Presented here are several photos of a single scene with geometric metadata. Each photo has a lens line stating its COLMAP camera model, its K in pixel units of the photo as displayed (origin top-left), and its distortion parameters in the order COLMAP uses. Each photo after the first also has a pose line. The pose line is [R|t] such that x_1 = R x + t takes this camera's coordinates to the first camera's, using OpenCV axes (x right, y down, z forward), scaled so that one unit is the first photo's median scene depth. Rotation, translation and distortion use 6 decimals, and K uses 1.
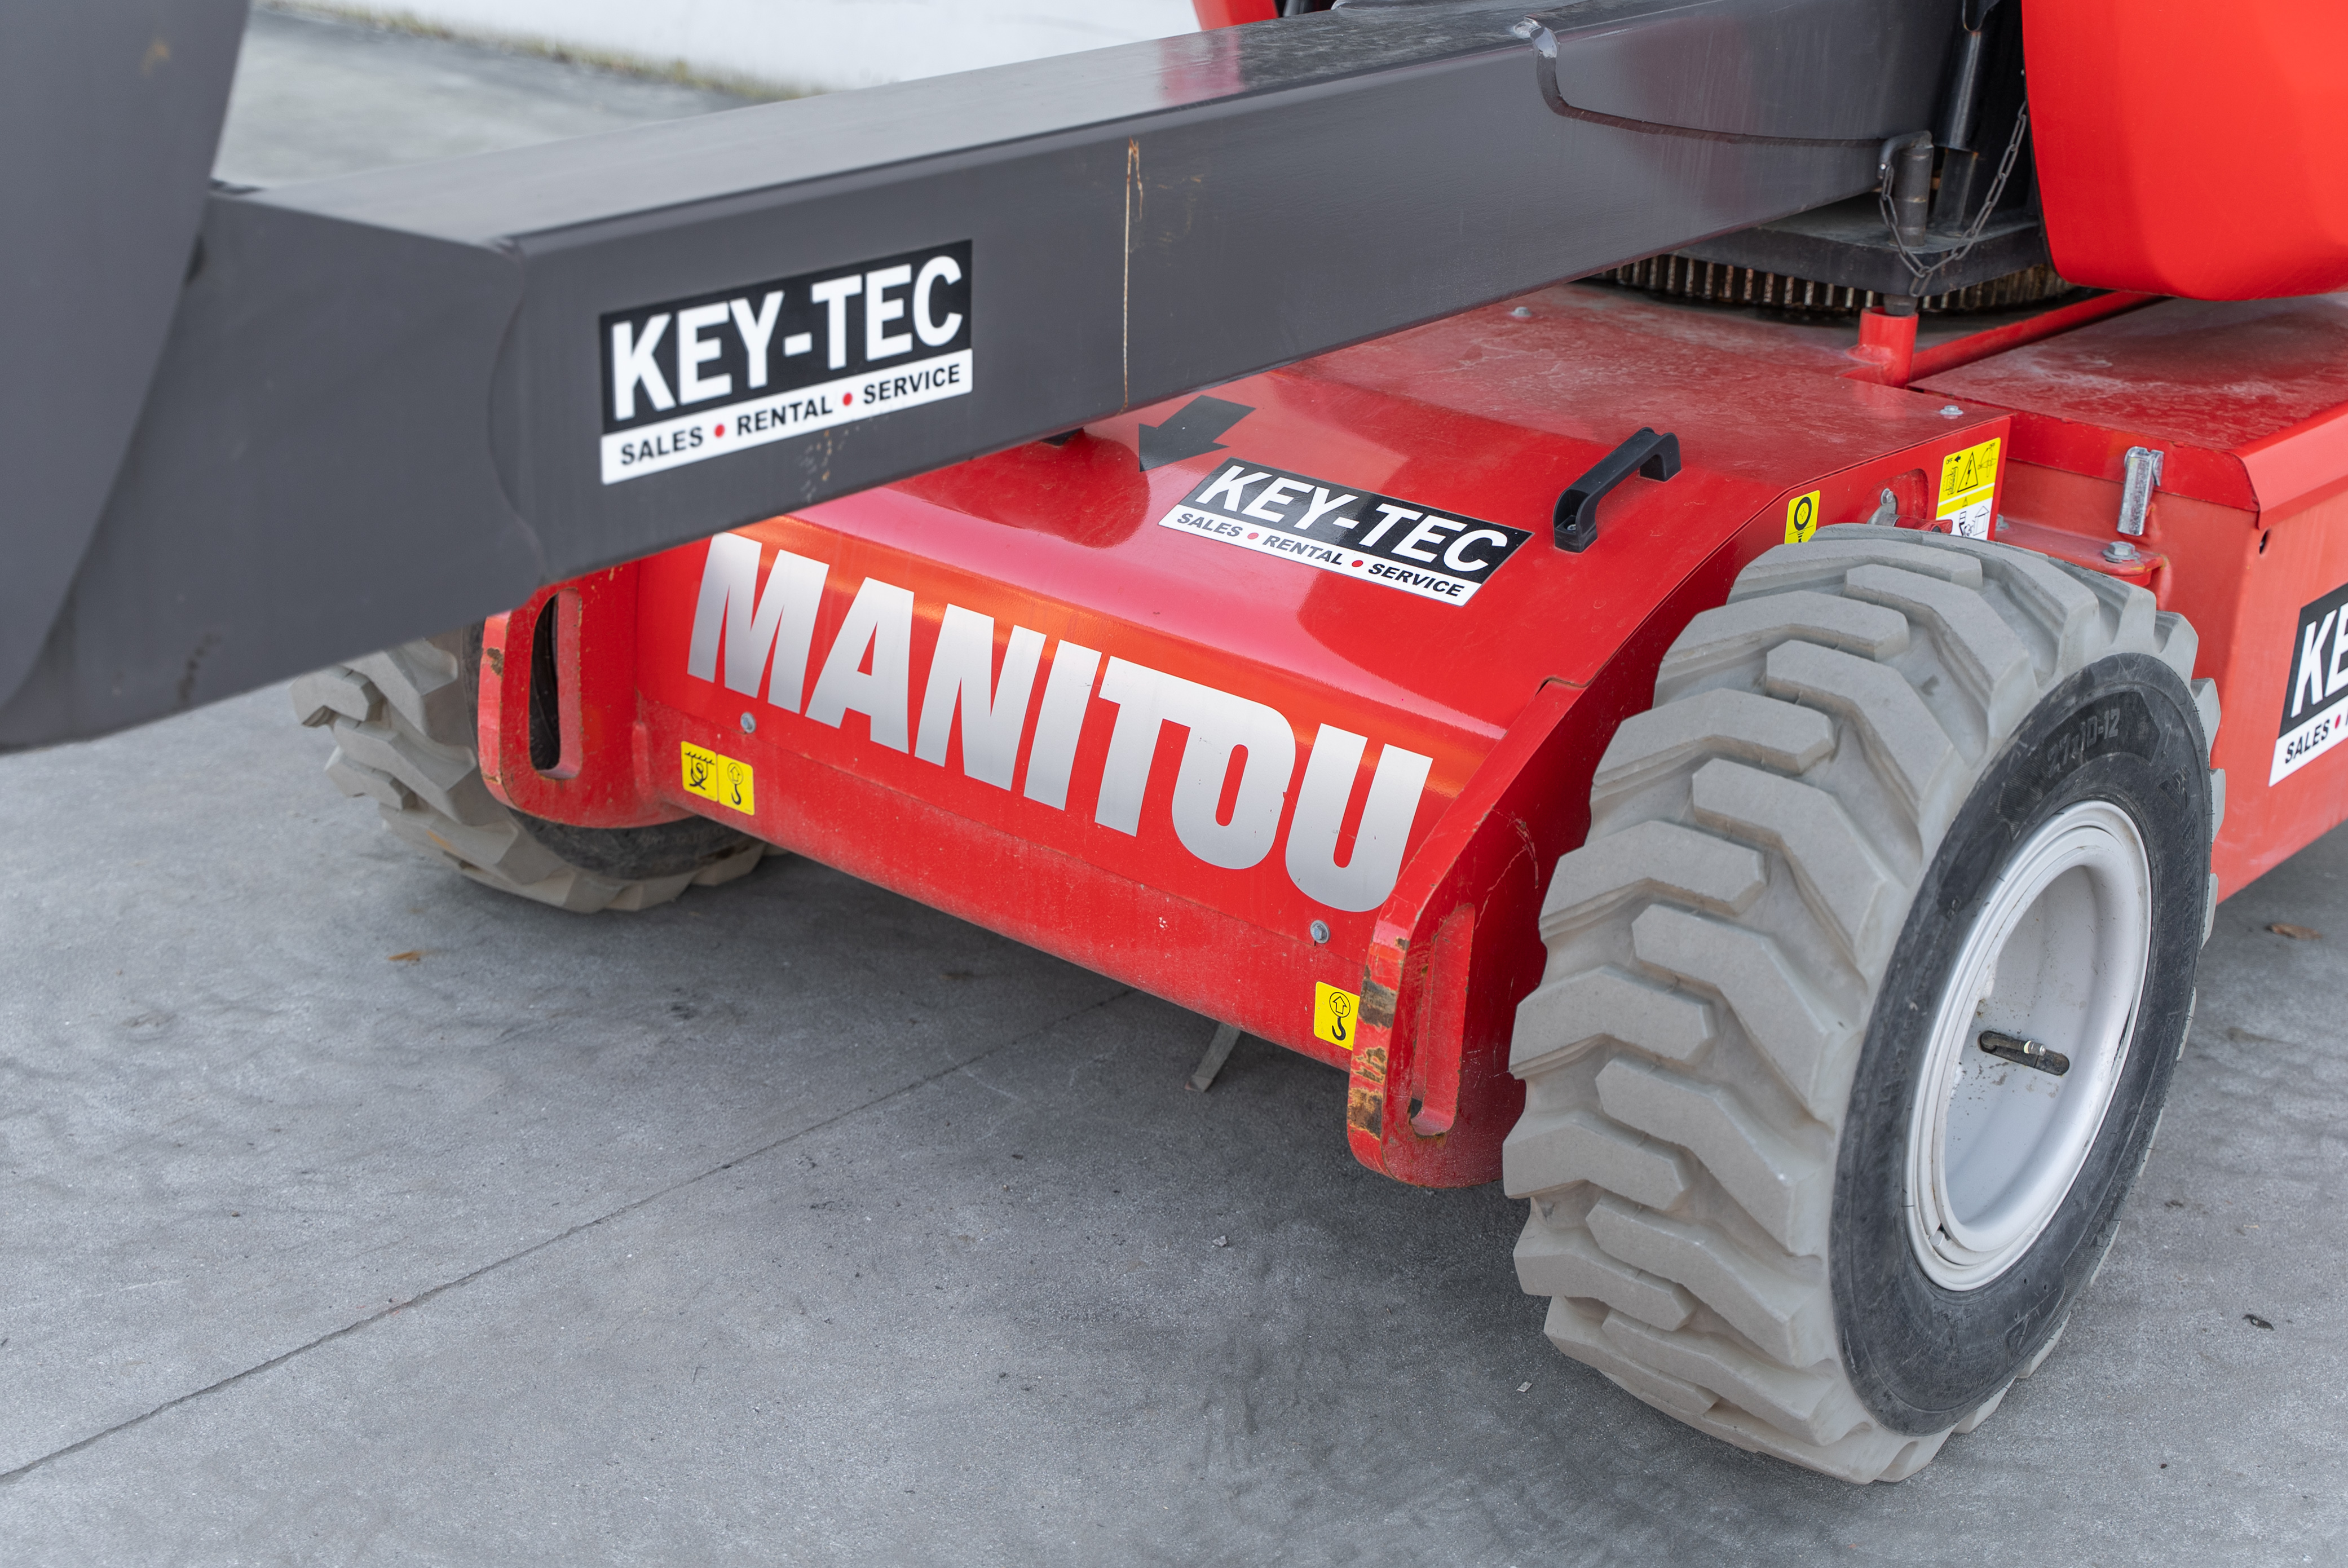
lens RADIAL K [[3126.8, 0, 1174.0], [0, 3126.8, 784.0], [0, 0, 1]] dist [-0.041214, -0.002565]
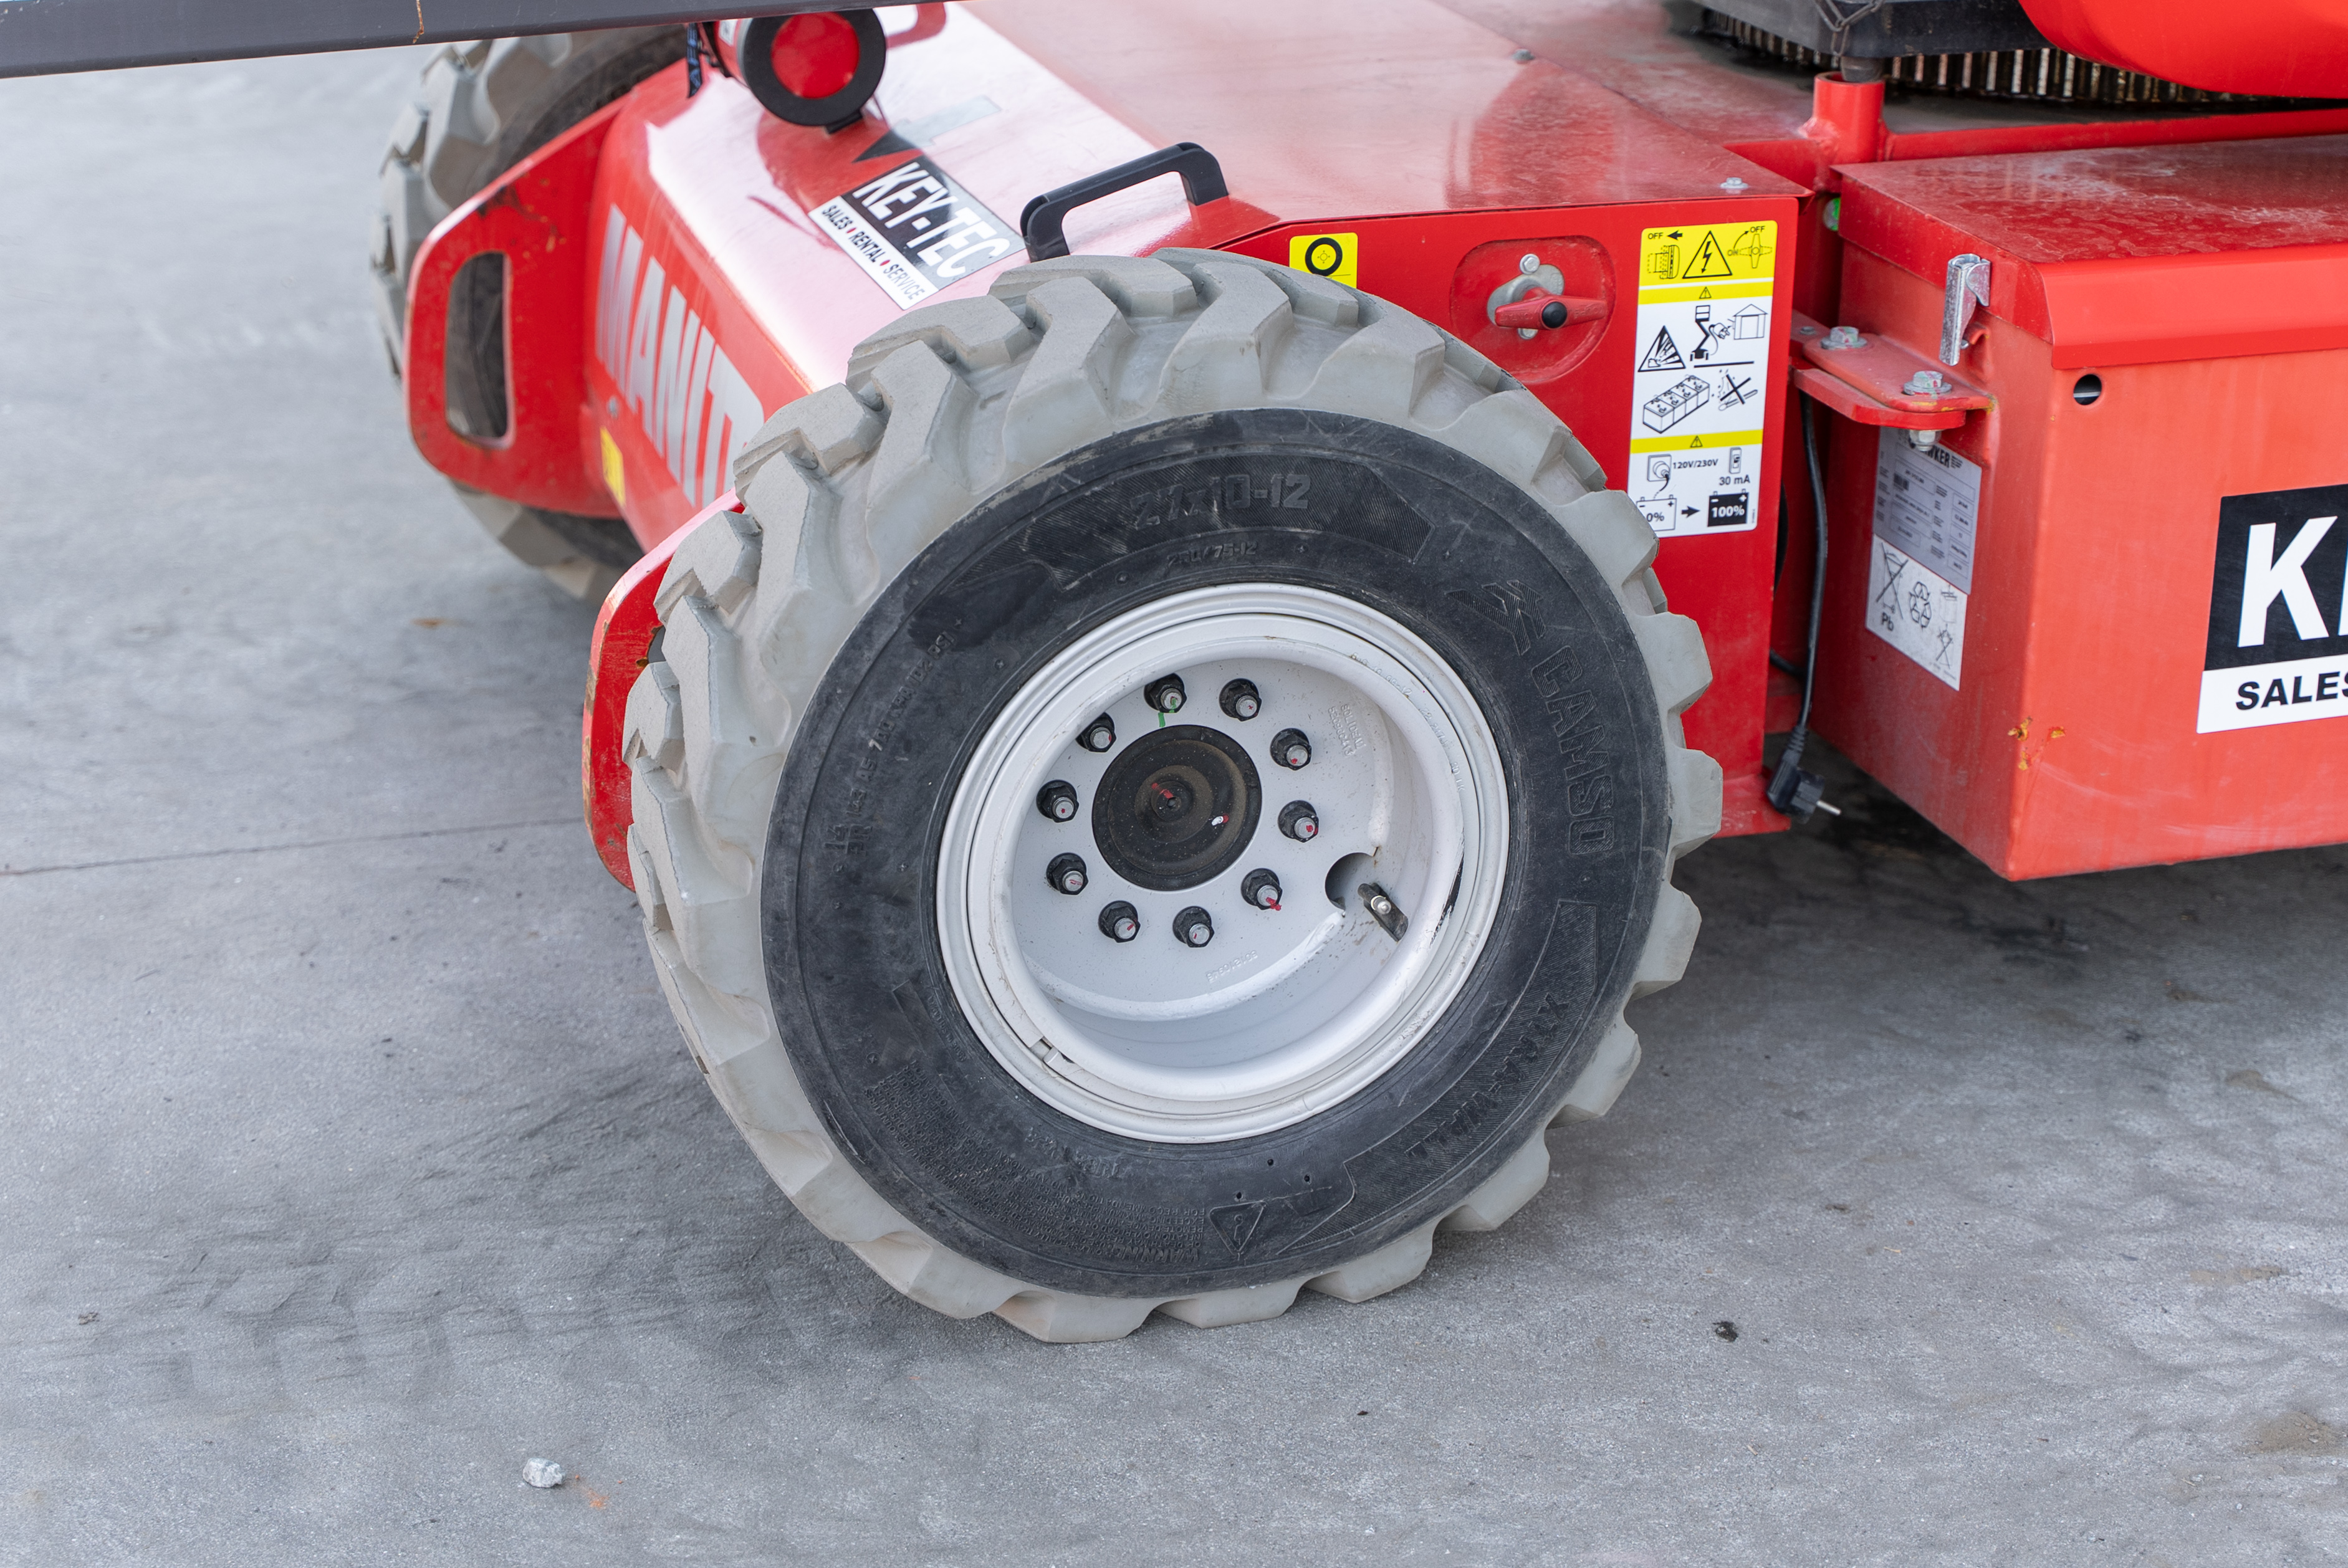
lens RADIAL K [[3862.2, 0, 1174.0], [0, 3862.2, 784.0], [0, 0, 1]] dist [-0.009362, -0.094050]
pose [[0.853174, 0.166677, -0.494280, 0.711667], [-0.167623, 0.984922, 0.042793, 0.017108], [0.493960, 0.046343, 0.868249, 0.067821]]
